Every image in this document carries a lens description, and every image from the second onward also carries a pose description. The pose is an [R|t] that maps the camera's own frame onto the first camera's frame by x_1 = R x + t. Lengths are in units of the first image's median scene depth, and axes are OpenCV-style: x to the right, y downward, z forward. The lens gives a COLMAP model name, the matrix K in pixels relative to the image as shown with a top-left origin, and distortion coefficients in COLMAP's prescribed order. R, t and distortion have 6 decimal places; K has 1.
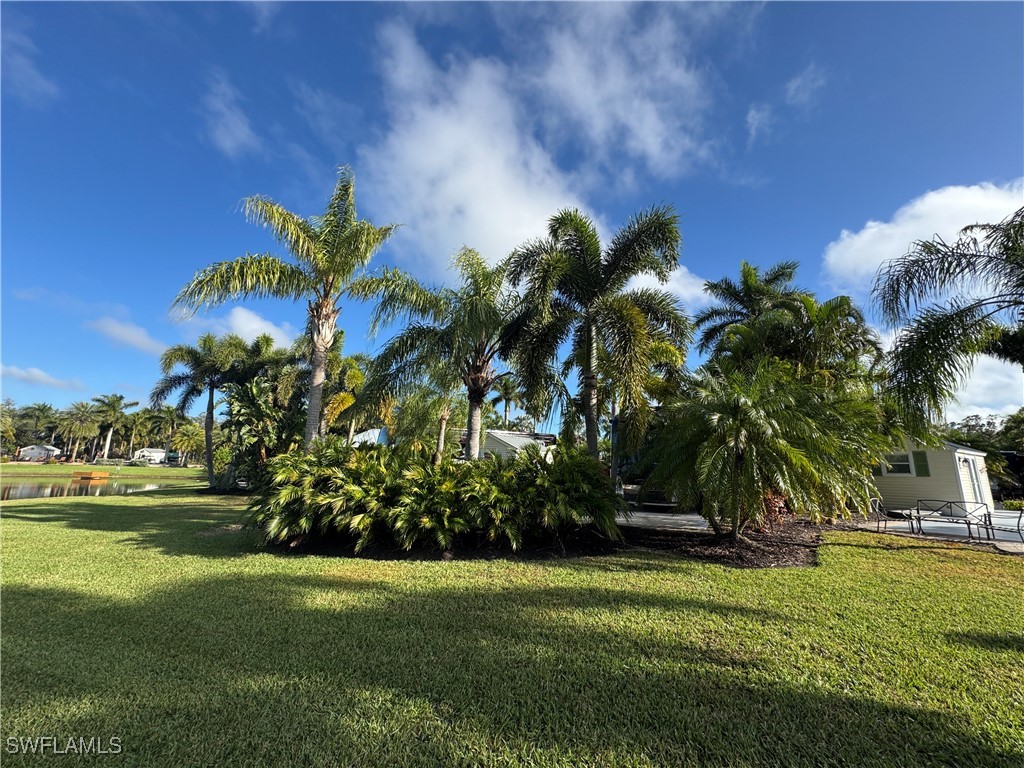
lens RADIAL K [[406.3, 0, 512.0], [0, 406.3, 384.0], [0, 0, 1]] dist [-0.002177, 0.000281]
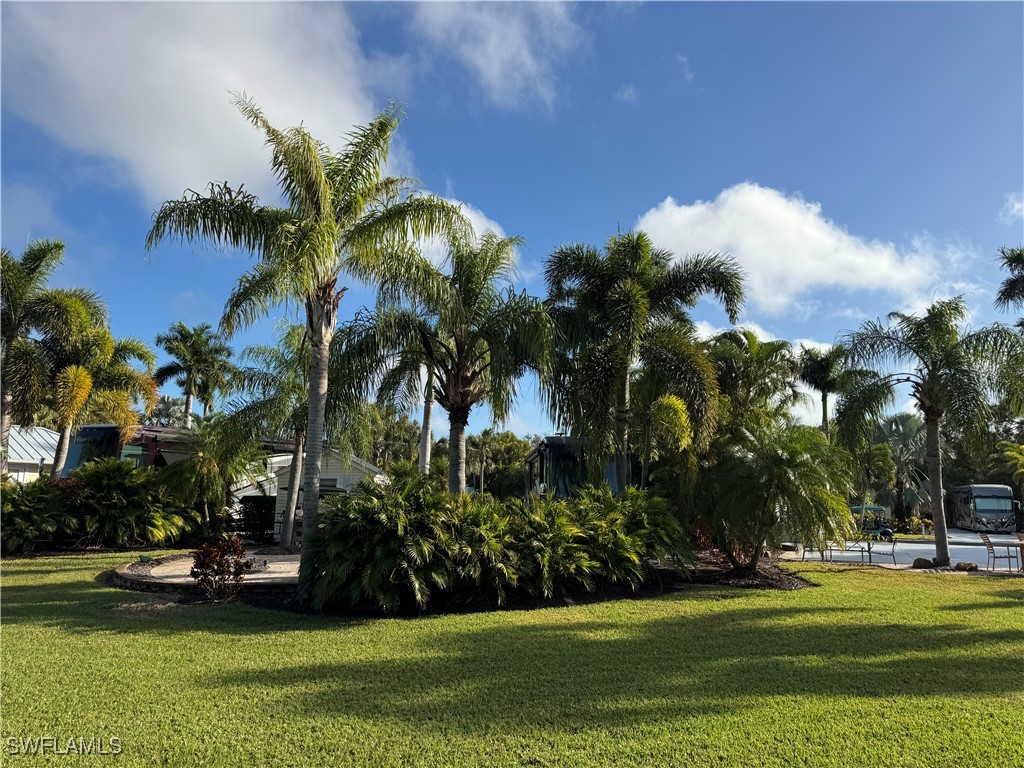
lens RADIAL K [[707.2, 0, 512.0], [0, 707.2, 384.0], [0, 0, 1]] dist [0.004978, -0.000805]
pose [[0.836293, 0.085660, 0.541550, -1.276213], [-0.121461, 0.992123, 0.030638, -0.139377], [-0.534660, -0.091399, 0.840110, -0.325565]]
